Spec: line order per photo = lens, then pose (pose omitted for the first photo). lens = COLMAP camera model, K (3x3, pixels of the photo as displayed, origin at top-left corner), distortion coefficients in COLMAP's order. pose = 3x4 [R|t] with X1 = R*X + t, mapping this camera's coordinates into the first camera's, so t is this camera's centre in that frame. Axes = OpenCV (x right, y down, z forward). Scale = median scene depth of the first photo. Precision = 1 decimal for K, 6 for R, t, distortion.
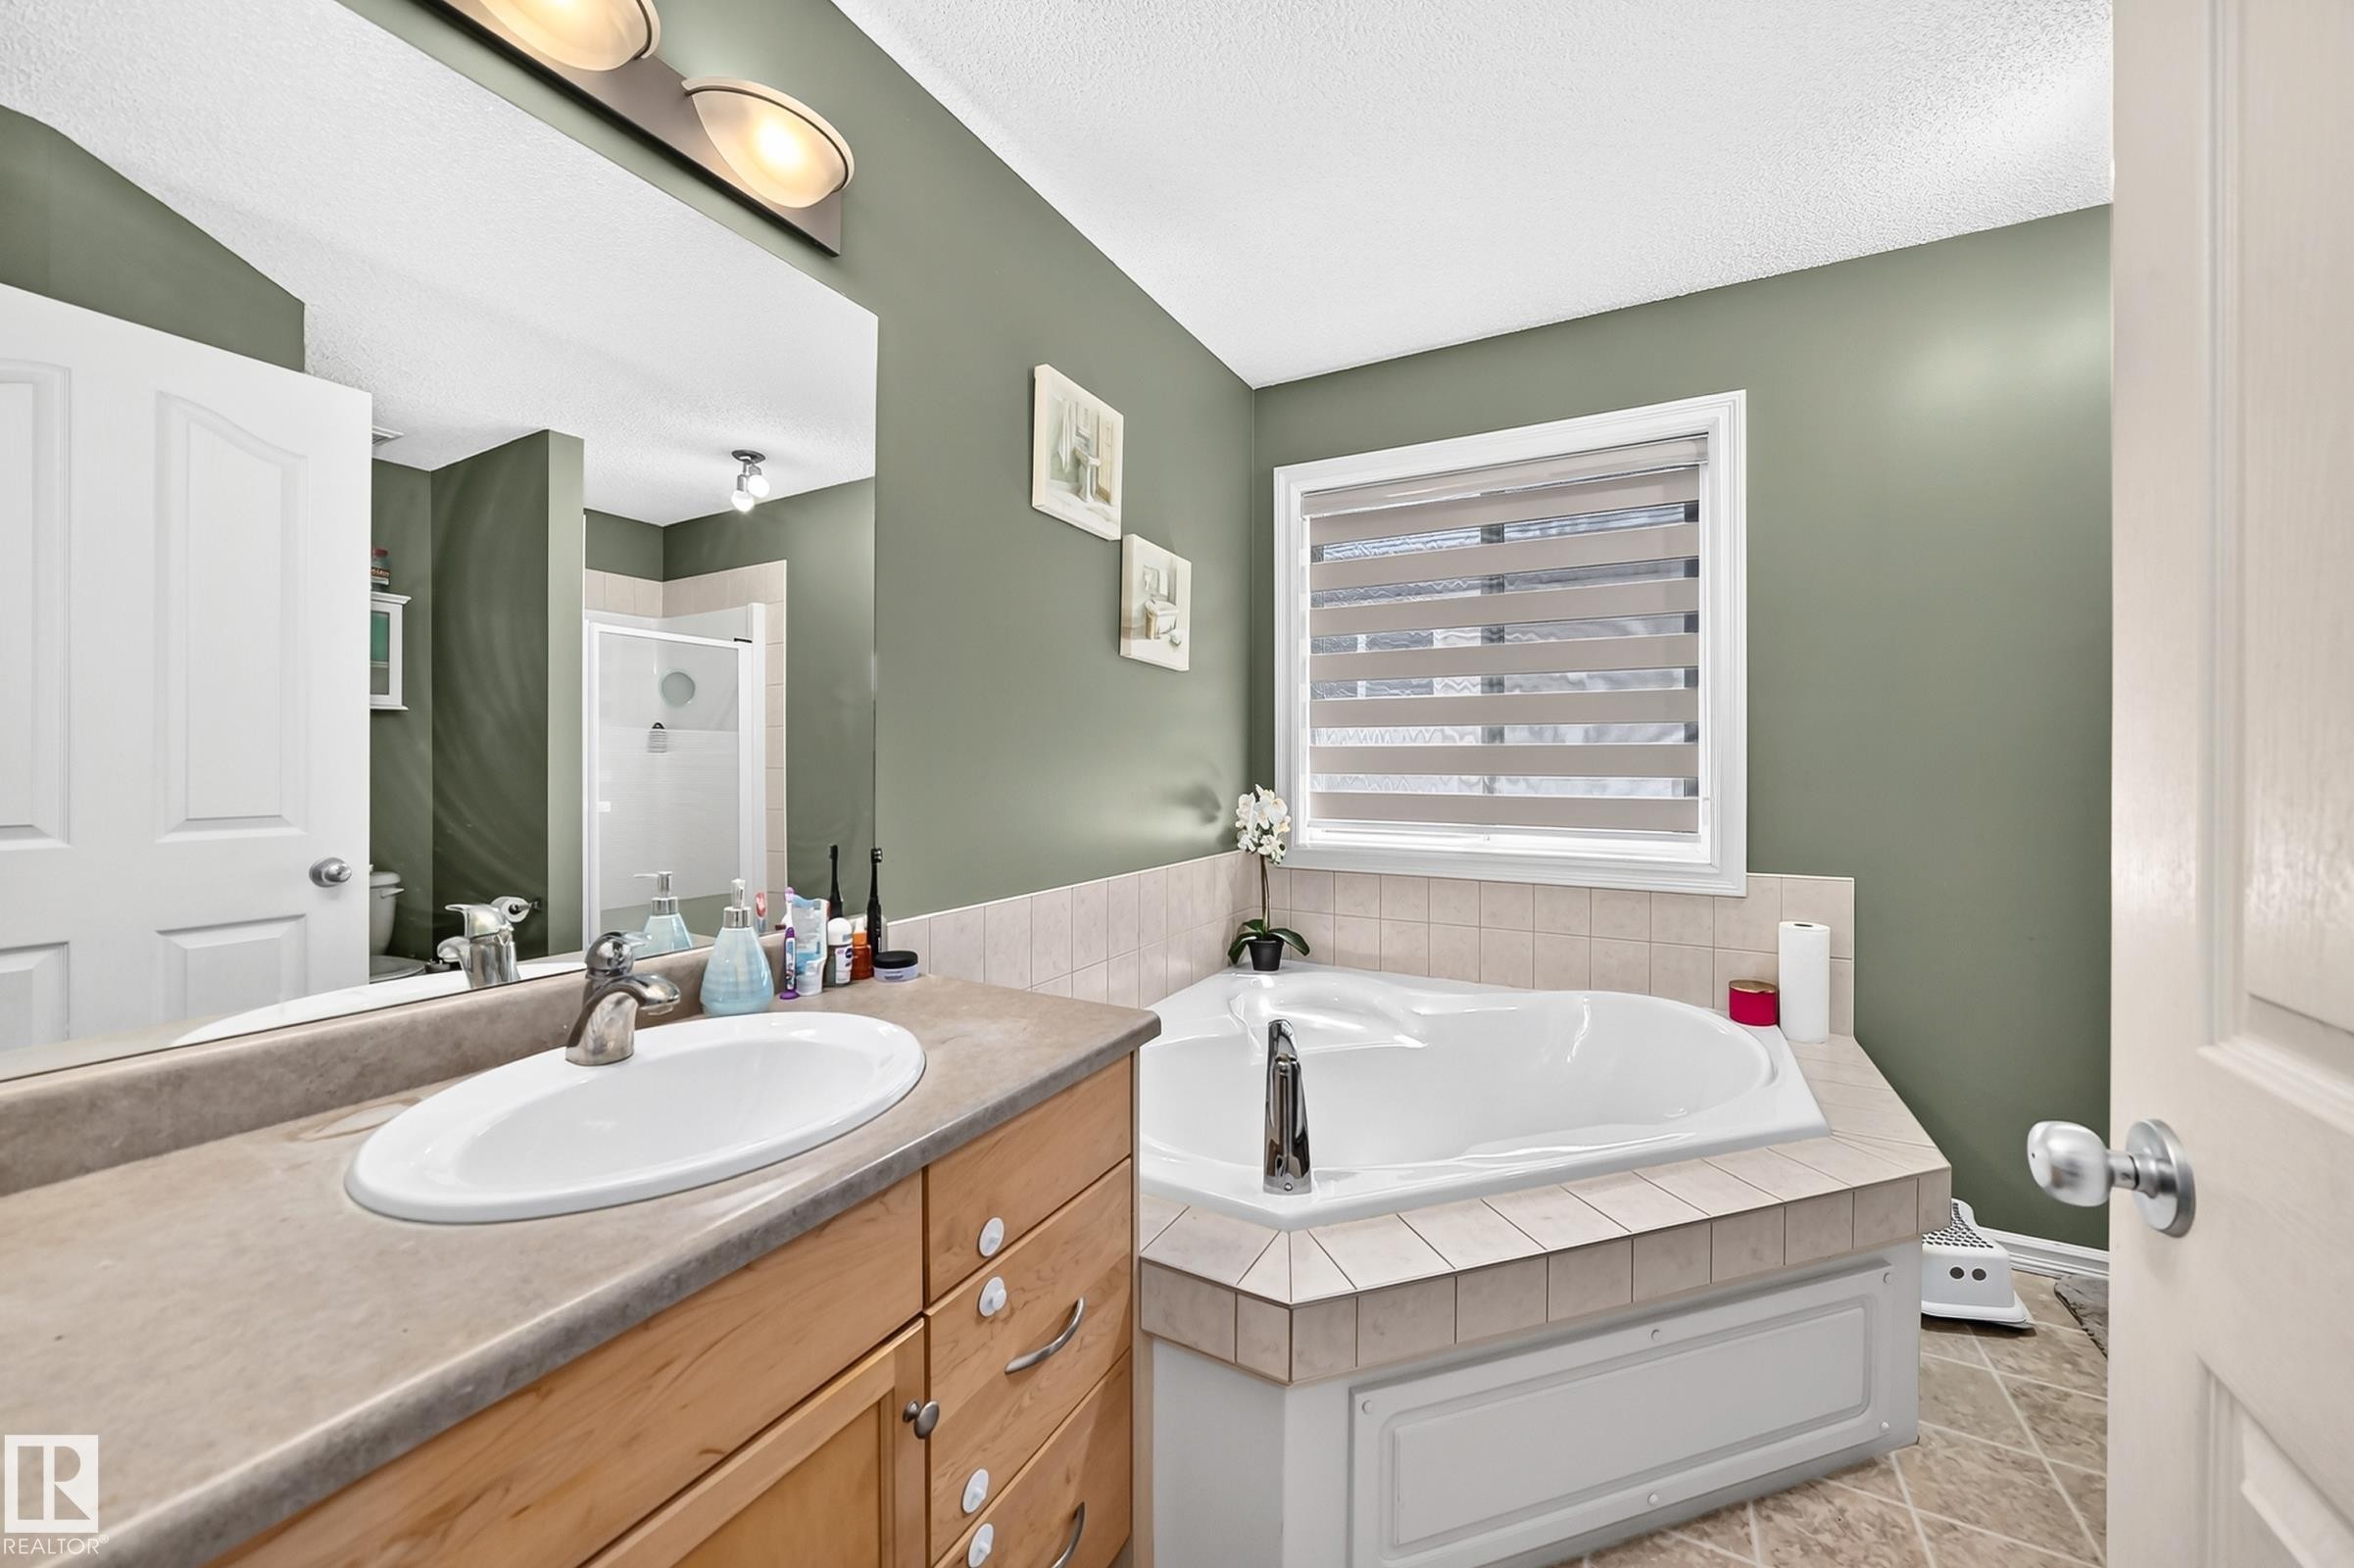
lens RADIAL K [[806.2, 0, 1179.0], [0, 806.2, 785.3], [0, 0, 1]] dist [0.000829, 0.000083]
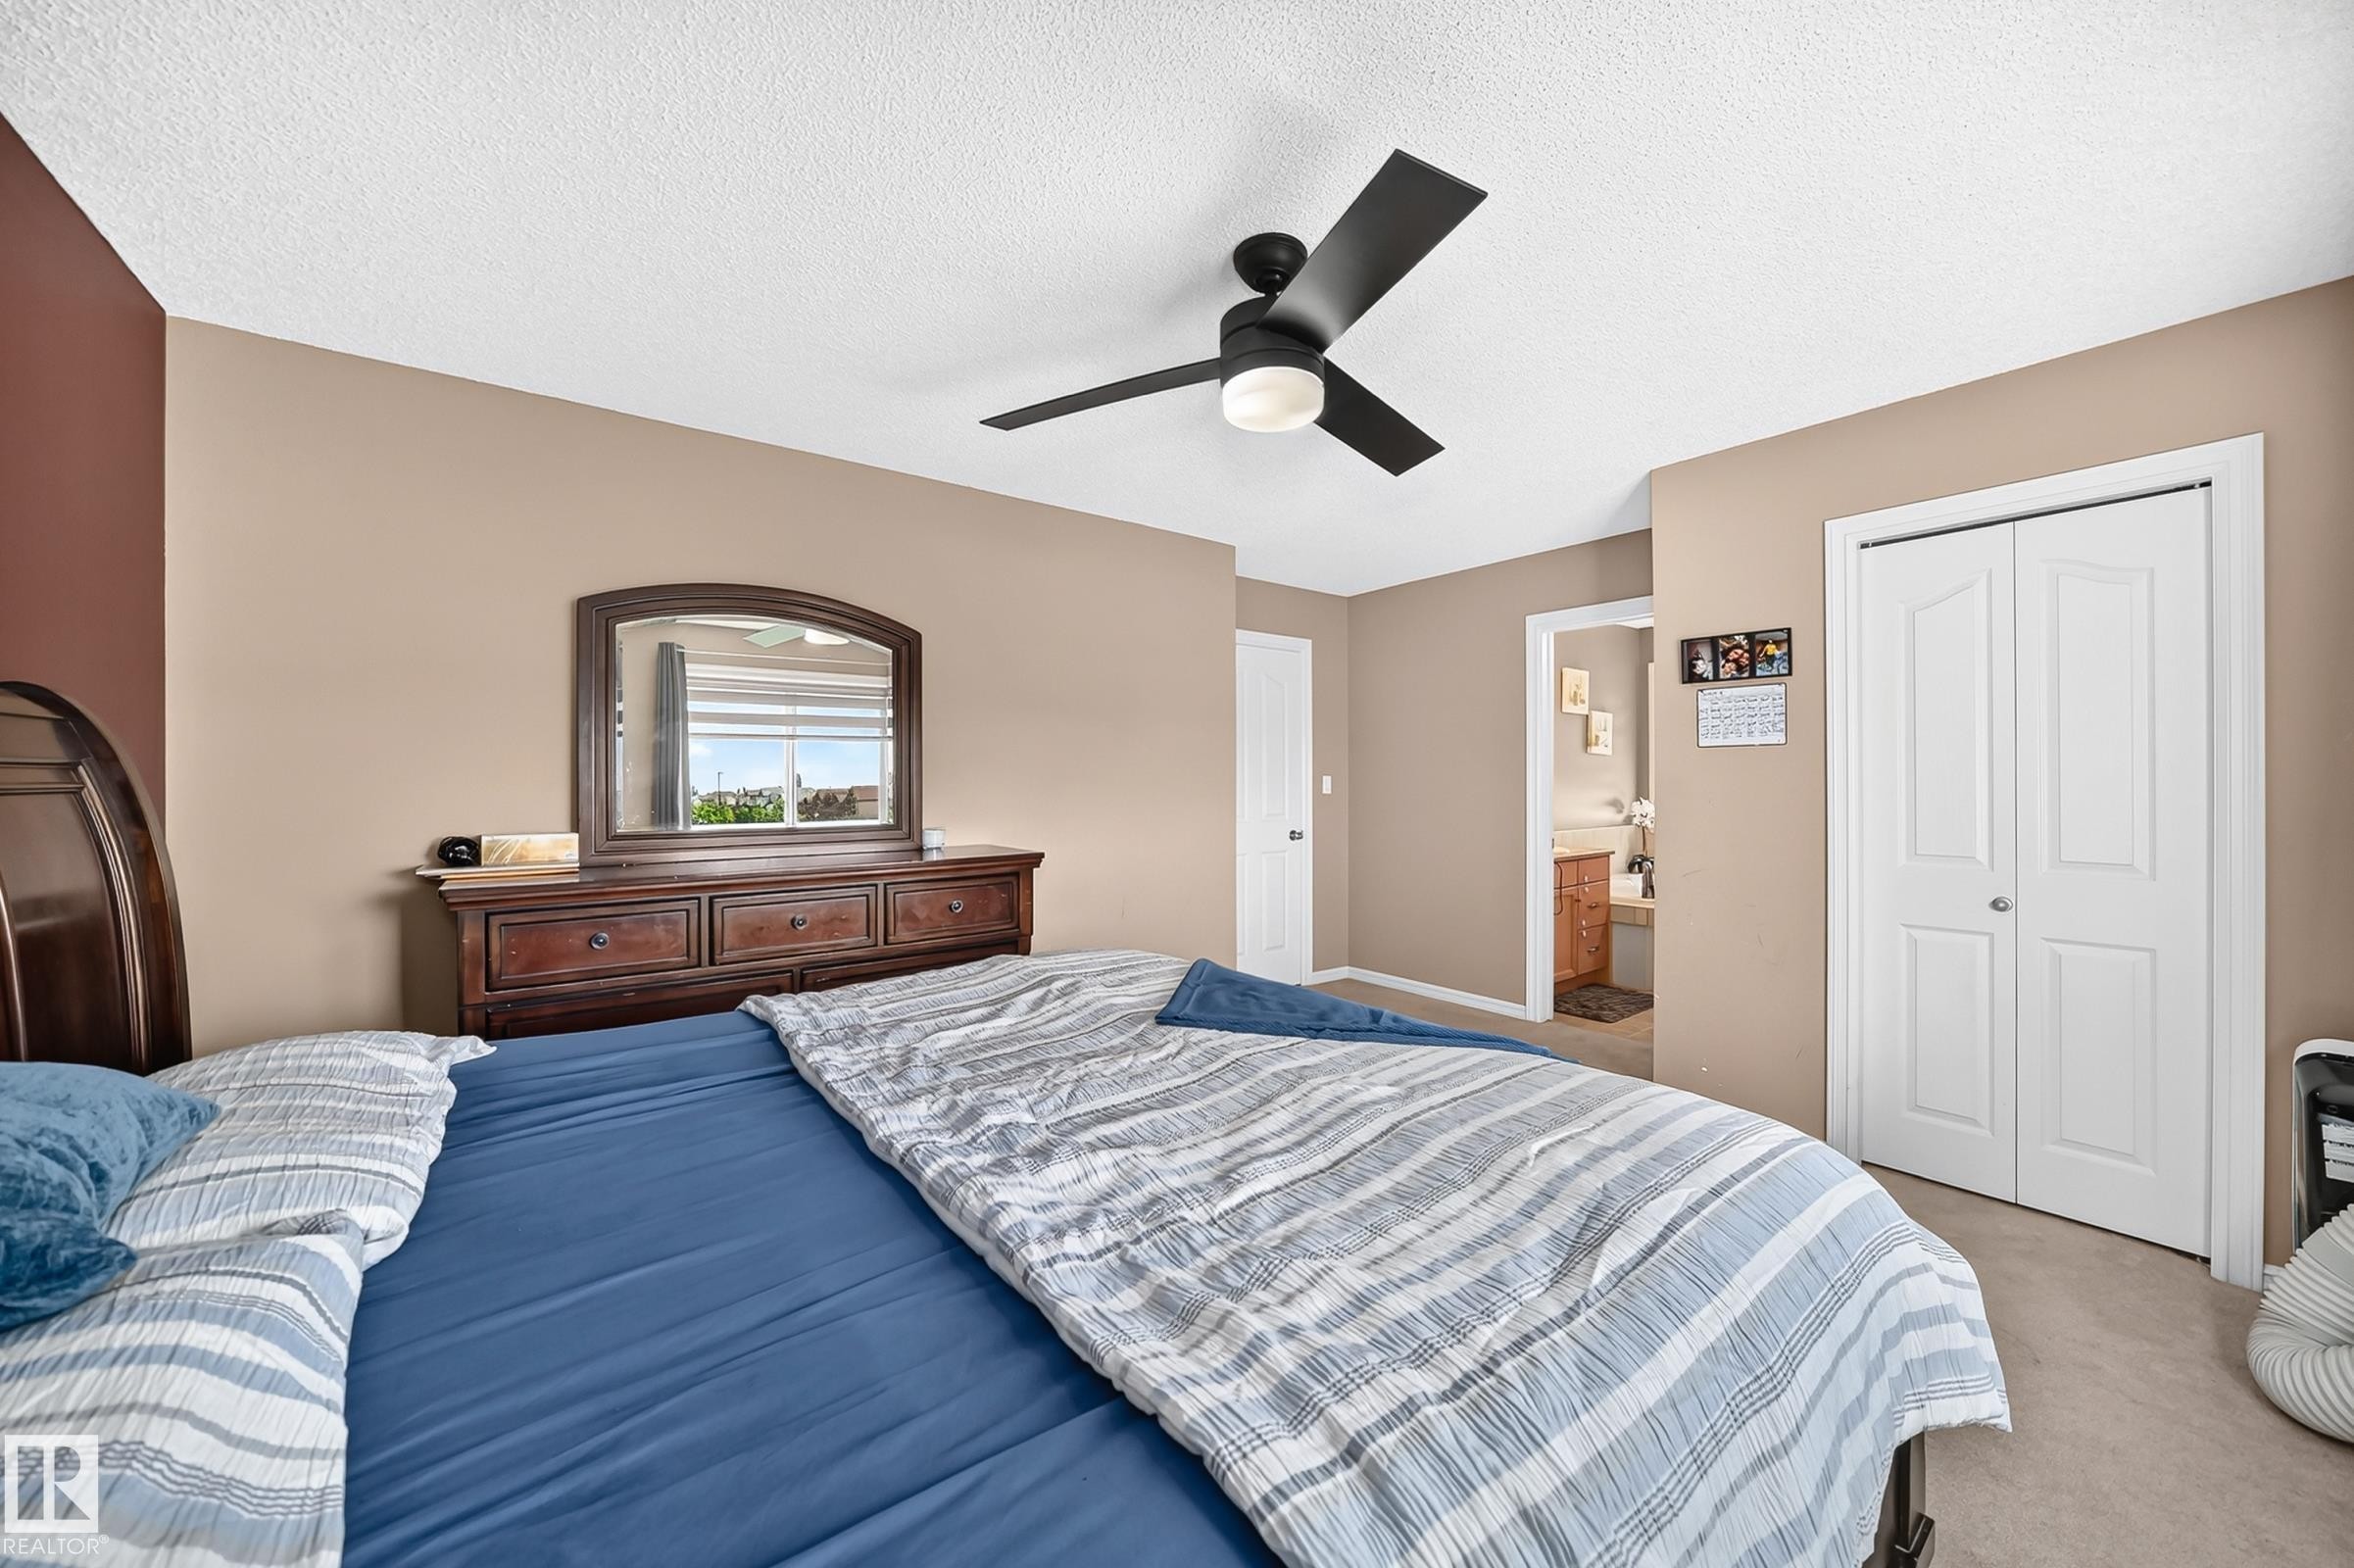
lens RADIAL K [[818.7, 0, 1193.0], [0, 818.7, 786.8], [0, 0, 1]] dist [-0.008564, 0.000283]
pose [[0.916191, 0.004075, -0.400722, -0.187157], [-0.005776, 0.999979, -0.003036, -0.023114], [0.400701, 0.005096, 0.916195, -2.168909]]
